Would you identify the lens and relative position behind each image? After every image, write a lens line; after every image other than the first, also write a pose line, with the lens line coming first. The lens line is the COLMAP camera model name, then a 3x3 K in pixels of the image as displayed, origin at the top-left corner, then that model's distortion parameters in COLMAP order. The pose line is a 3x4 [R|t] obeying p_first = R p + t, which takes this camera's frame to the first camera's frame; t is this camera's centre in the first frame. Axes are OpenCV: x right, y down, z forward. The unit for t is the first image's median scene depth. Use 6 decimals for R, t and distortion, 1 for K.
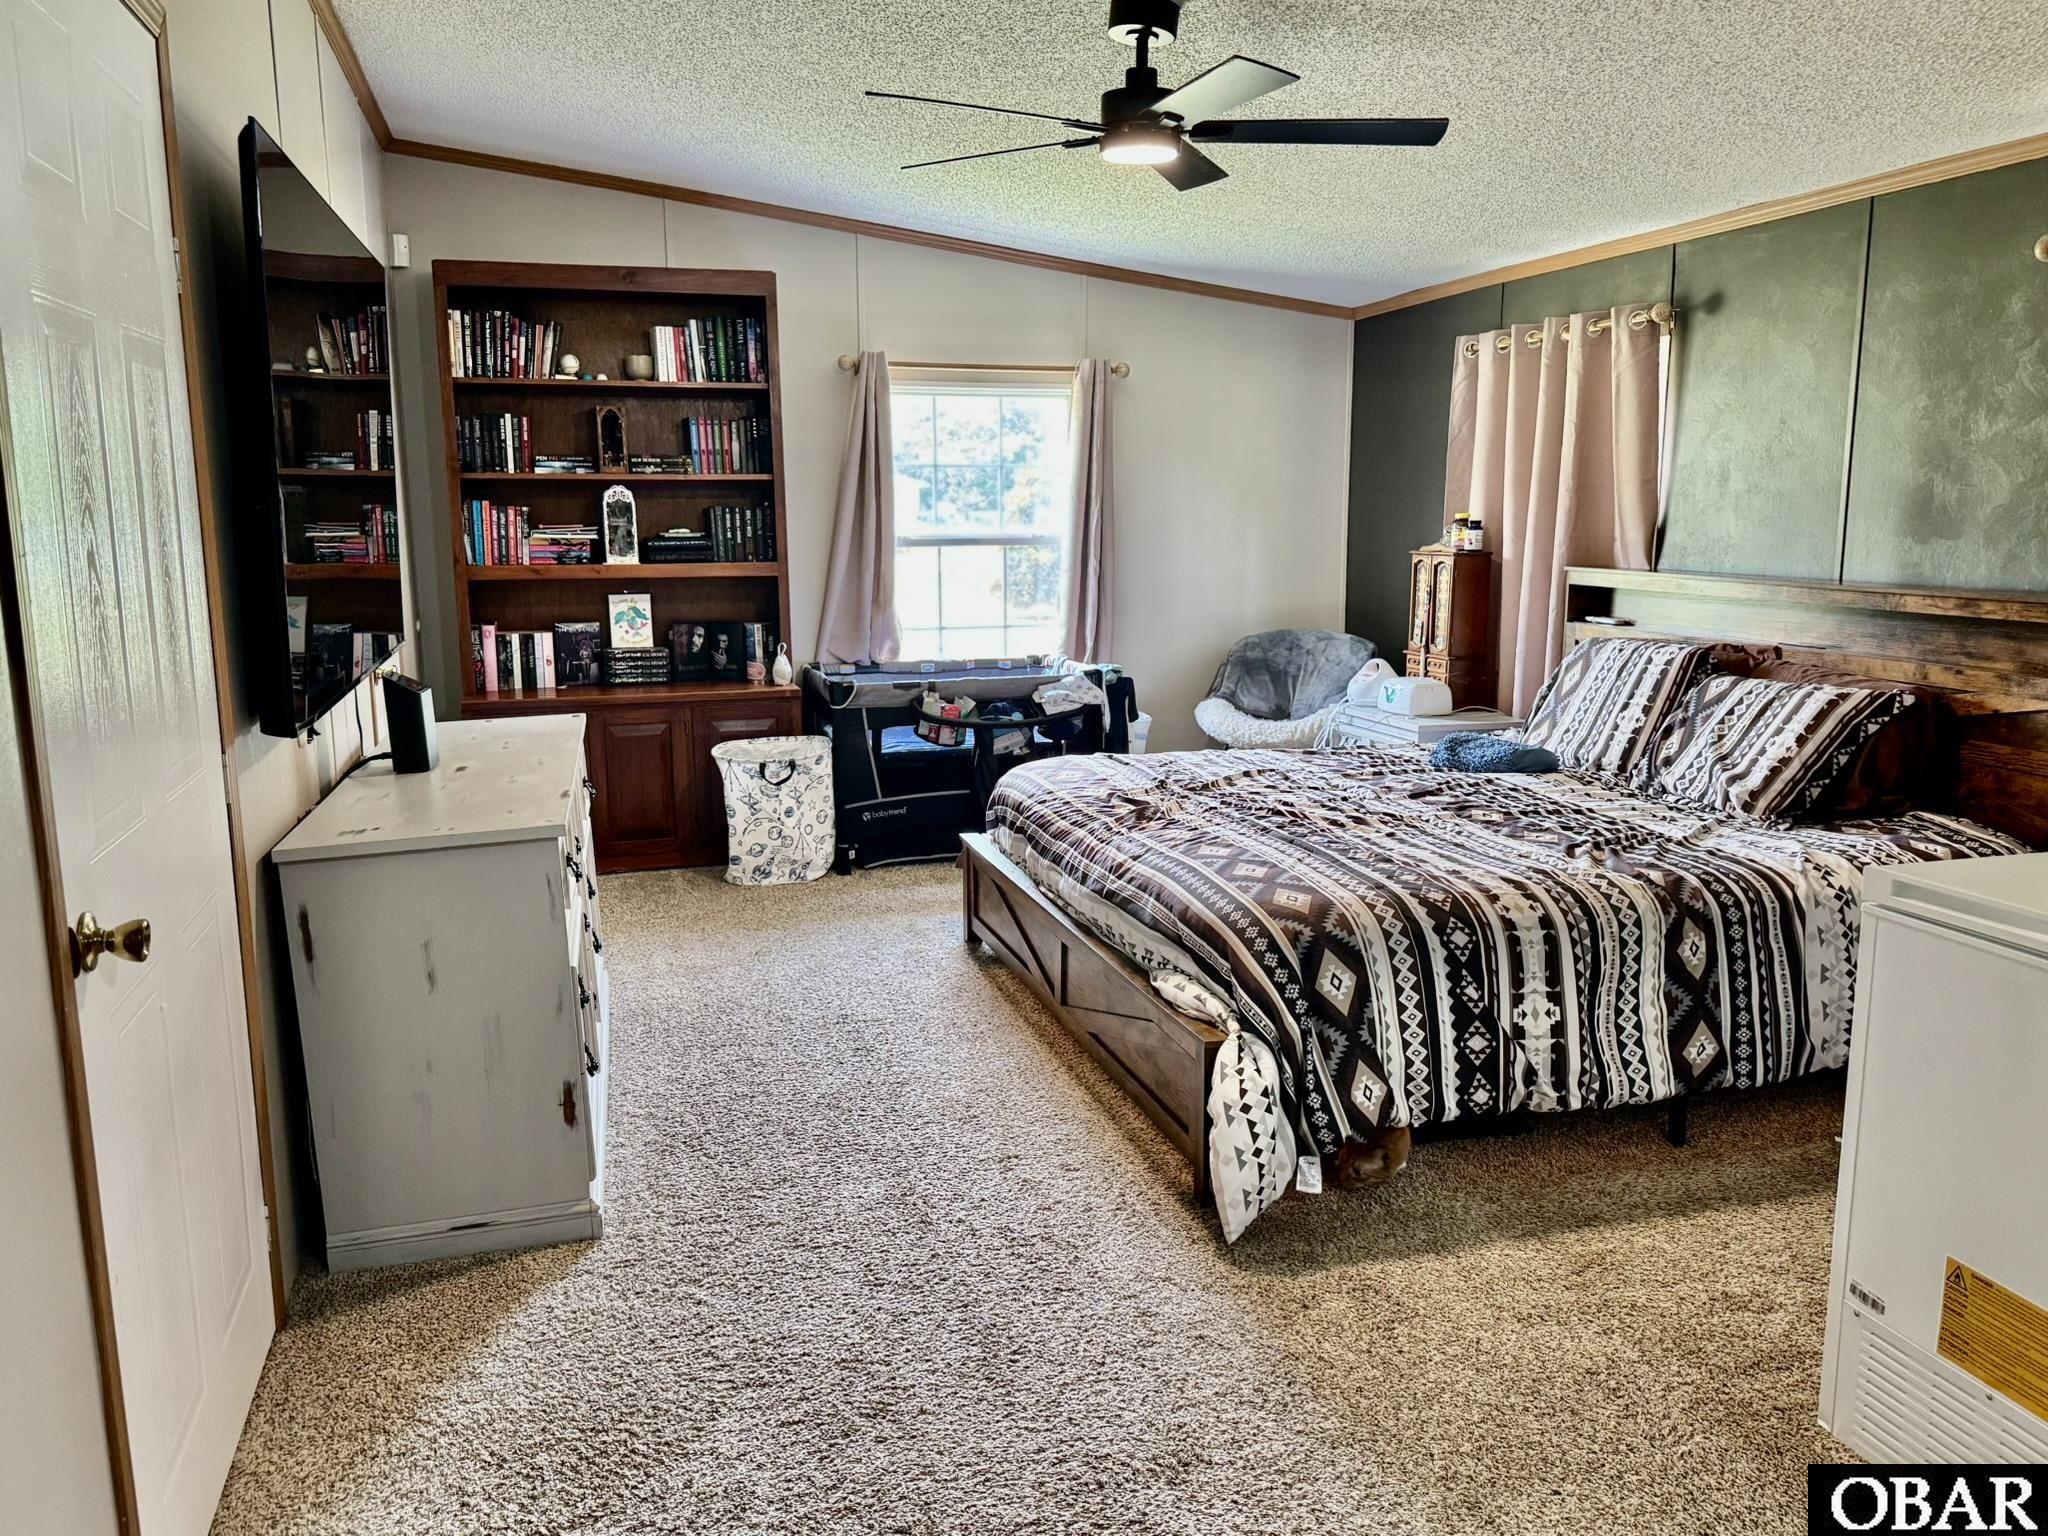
lens RADIAL K [[1541.9, 0, 1001.1], [0, 1541.9, 773.6], [0, 0, 1]] dist [0.086565, -0.156405]
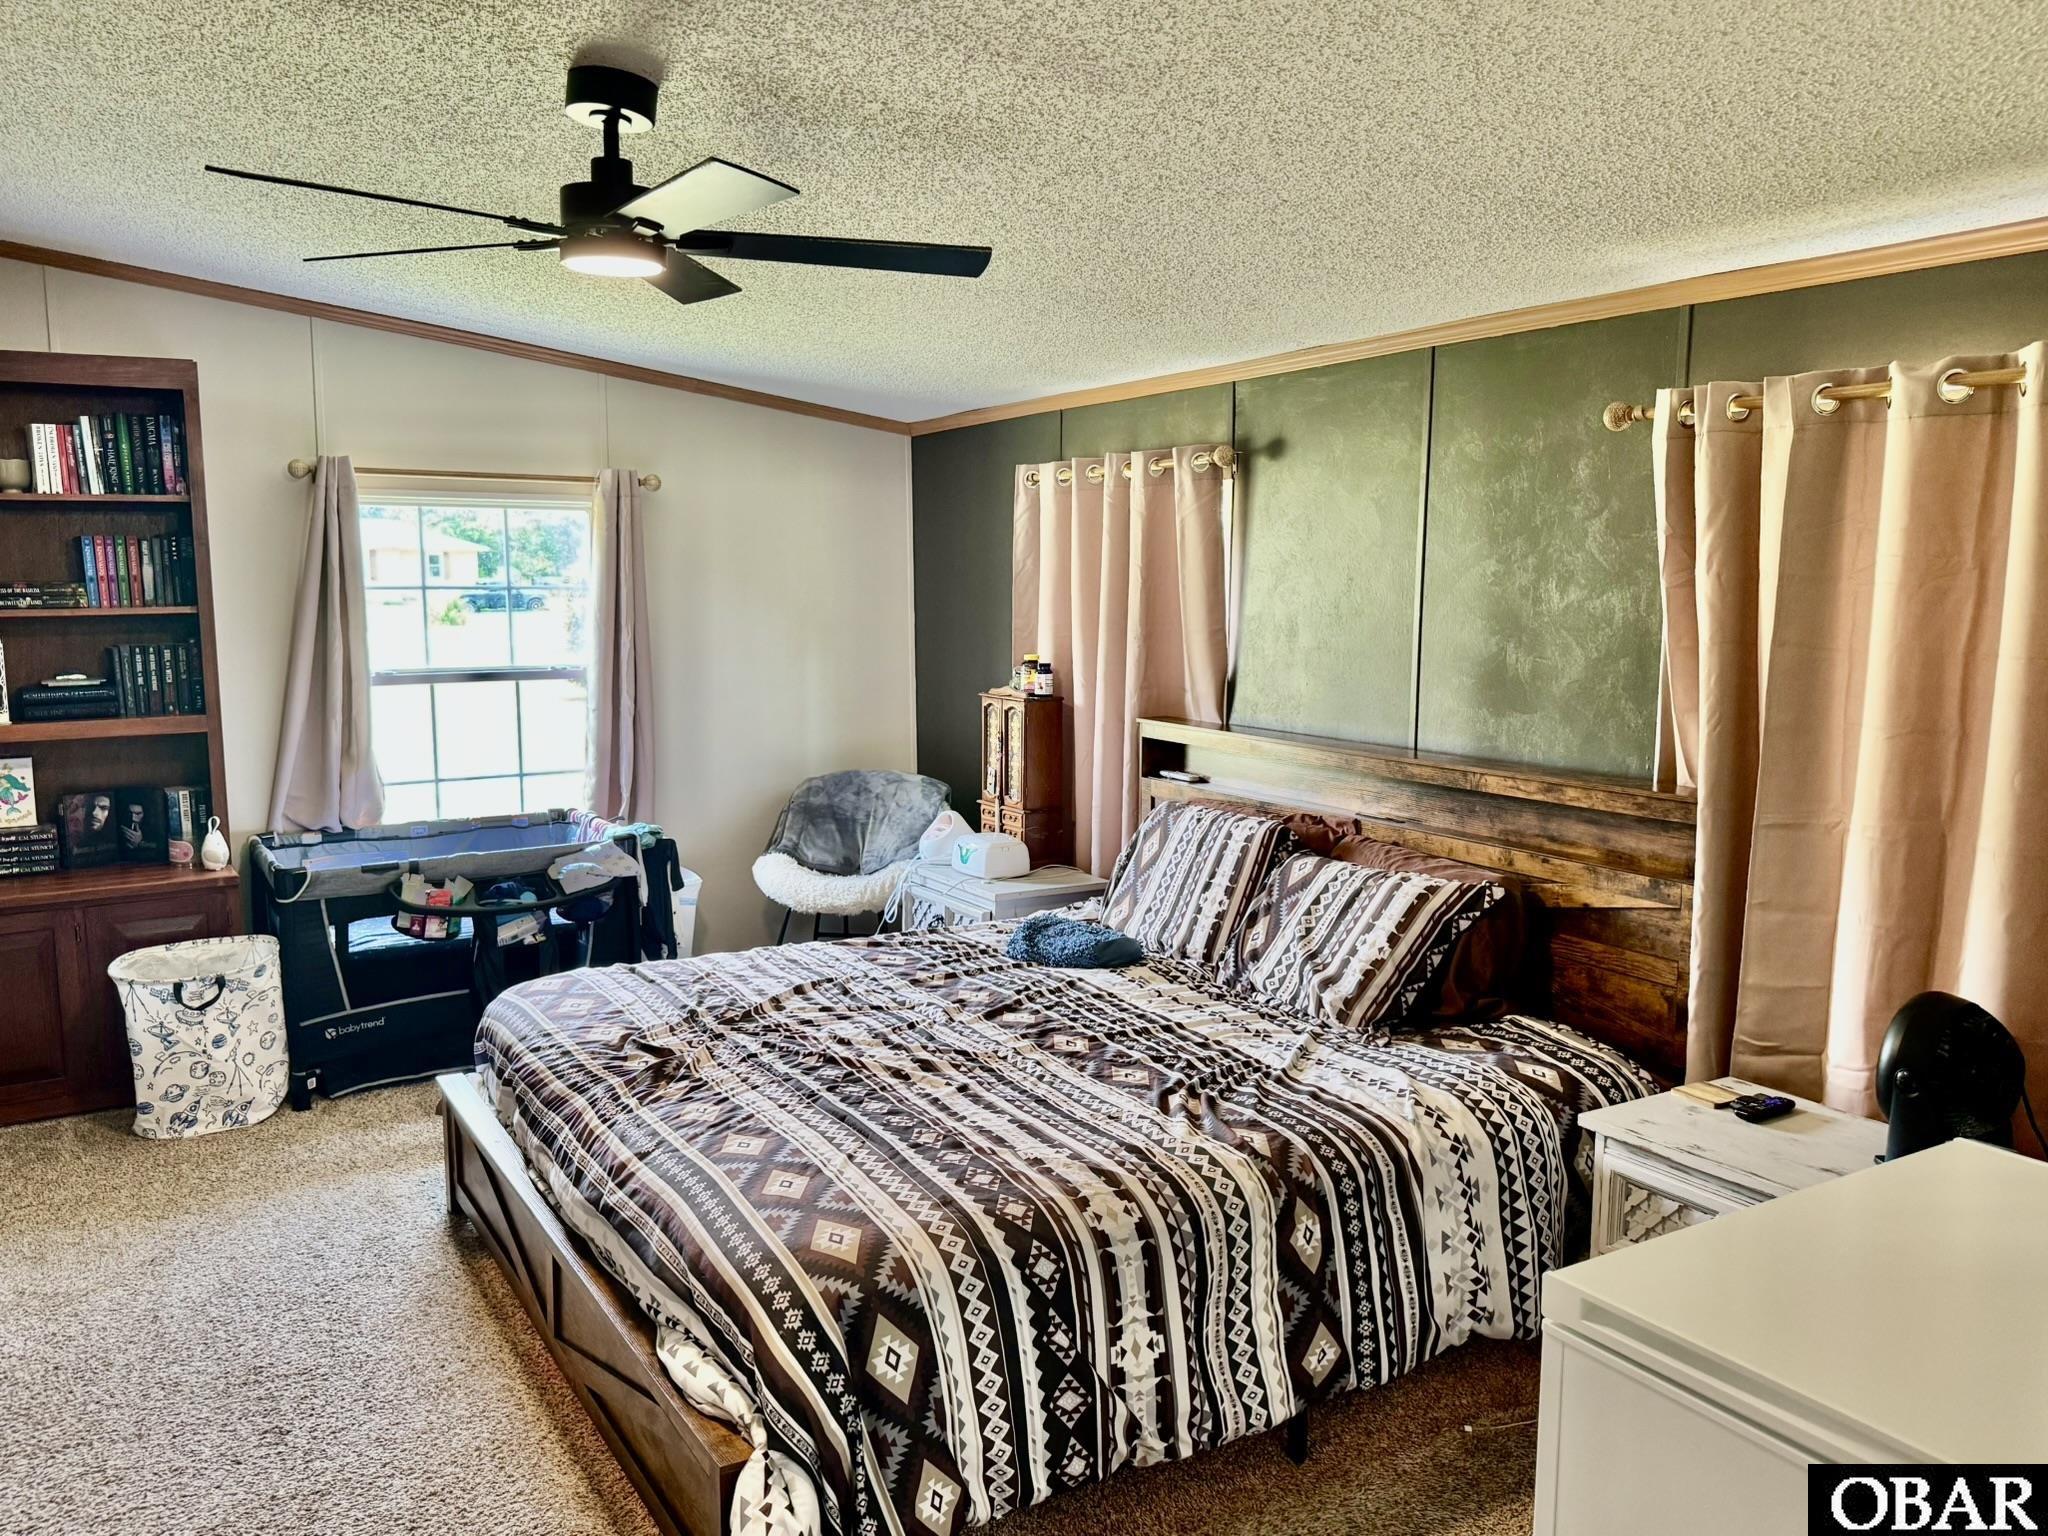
lens RADIAL K [[1541.9, 0, 1008.4], [0, 1541.9, 764.7], [0, 0, 1]] dist [0.086565, -0.156405]
pose [[0.964001, -0.024899, 0.264732, 0.055756], [0.036902, 0.998499, -0.040463, -0.090526], [-0.263327, 0.048776, 0.963473, 0.171822]]
